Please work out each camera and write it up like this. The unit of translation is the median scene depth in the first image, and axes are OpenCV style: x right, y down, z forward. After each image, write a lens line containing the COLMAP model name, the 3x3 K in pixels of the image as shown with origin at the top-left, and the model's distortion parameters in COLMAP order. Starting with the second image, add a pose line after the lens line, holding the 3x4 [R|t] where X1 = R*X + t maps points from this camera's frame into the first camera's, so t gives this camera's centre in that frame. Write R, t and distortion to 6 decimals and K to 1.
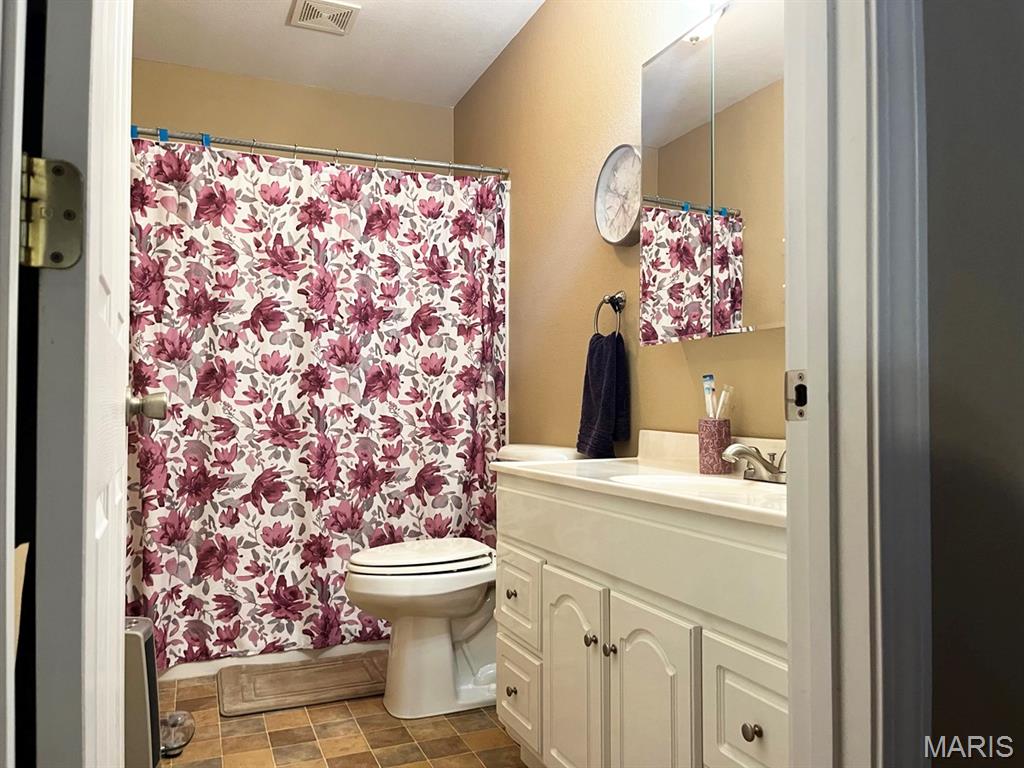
lens RADIAL K [[779.4, 0, 508.6], [0, 779.4, 389.9], [0, 0, 1]] dist [0.057356, -0.084839]
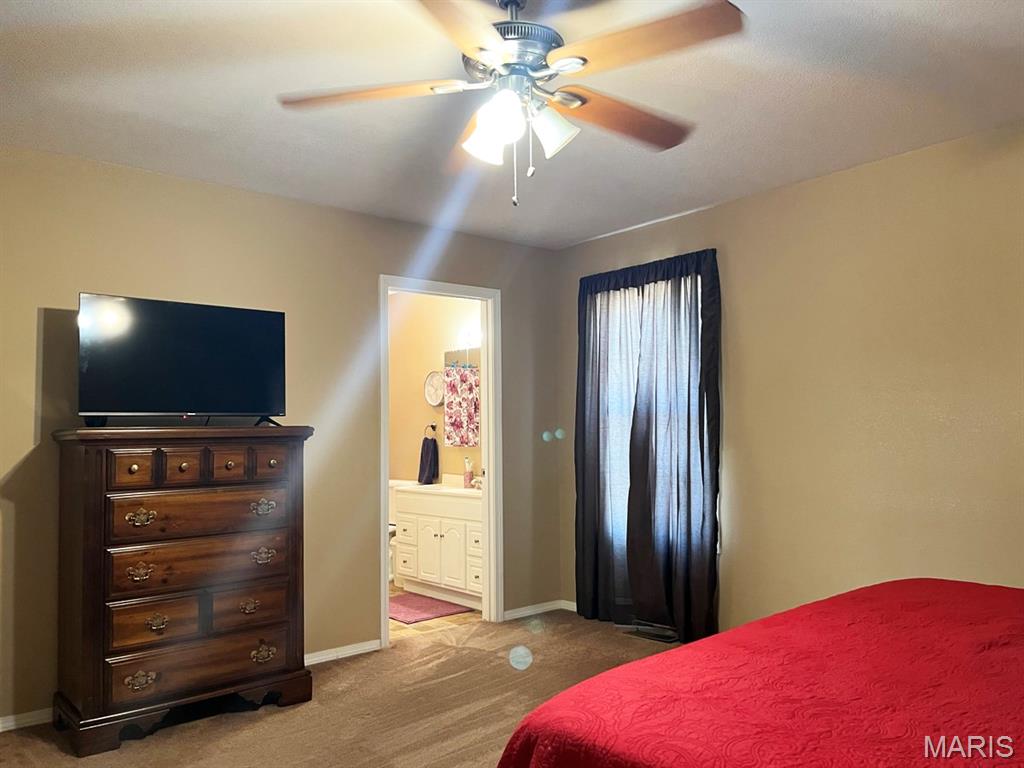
lens RADIAL K [[779.4, 0, 509.6], [0, 779.4, 382.2], [0, 0, 1]] dist [0.057356, -0.084839]
pose [[0.949693, 0.003450, 0.313163, -0.444013], [0.007343, 0.999419, -0.033280, -0.167649], [-0.313095, 0.033906, 0.949116, -1.608601]]
